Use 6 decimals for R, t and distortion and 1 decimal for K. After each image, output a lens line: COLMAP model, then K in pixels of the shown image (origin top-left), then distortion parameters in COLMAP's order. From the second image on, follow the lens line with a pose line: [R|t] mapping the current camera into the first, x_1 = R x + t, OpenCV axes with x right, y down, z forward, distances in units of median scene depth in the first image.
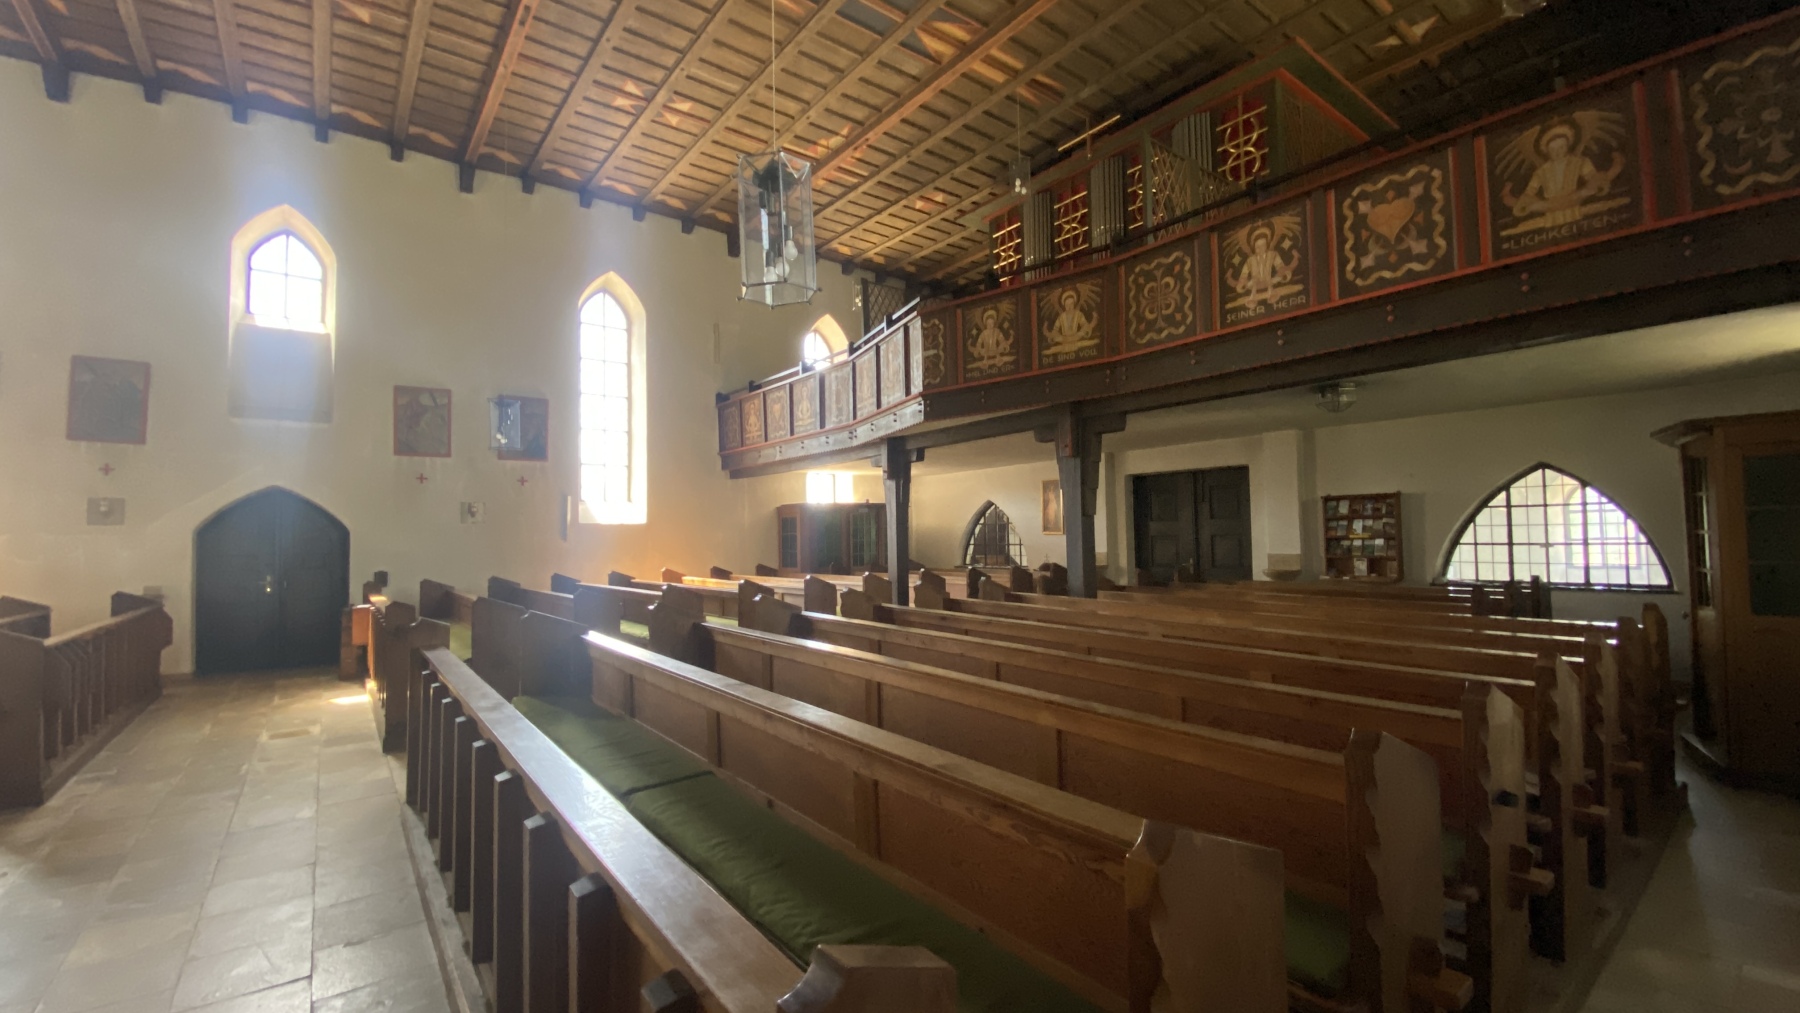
lens RADIAL K [[722.0, 0, 866.0], [0, 722.0, 533.1], [0, 0, 1]] dist [-0.000052, -0.018793]
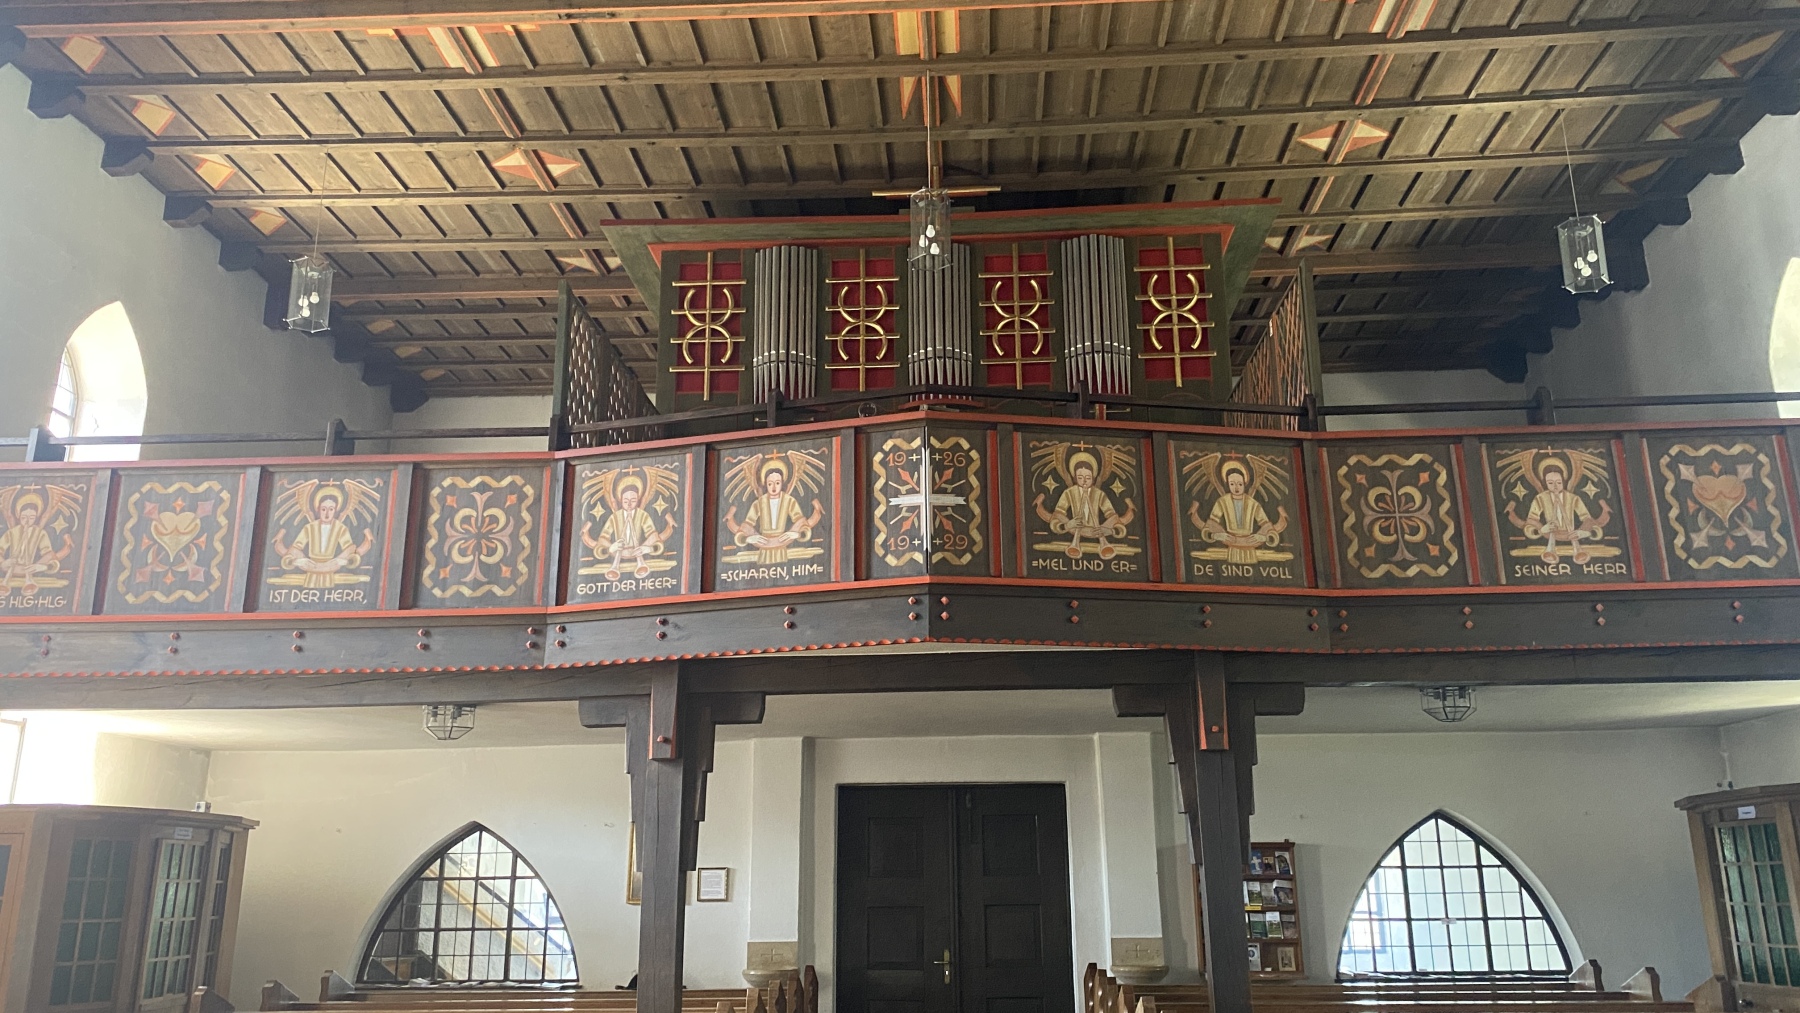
lens RADIAL K [[1384.8, 0, 900.0], [0, 1384.8, 506.5], [0, 0, 1]] dist [0.002493, -0.000721]
pose [[0.639833, 0.222916, 0.735474, -0.754473], [-0.014725, 0.960388, -0.278276, 0.013234], [-0.768373, 0.167221, 0.617771, 0.568273]]
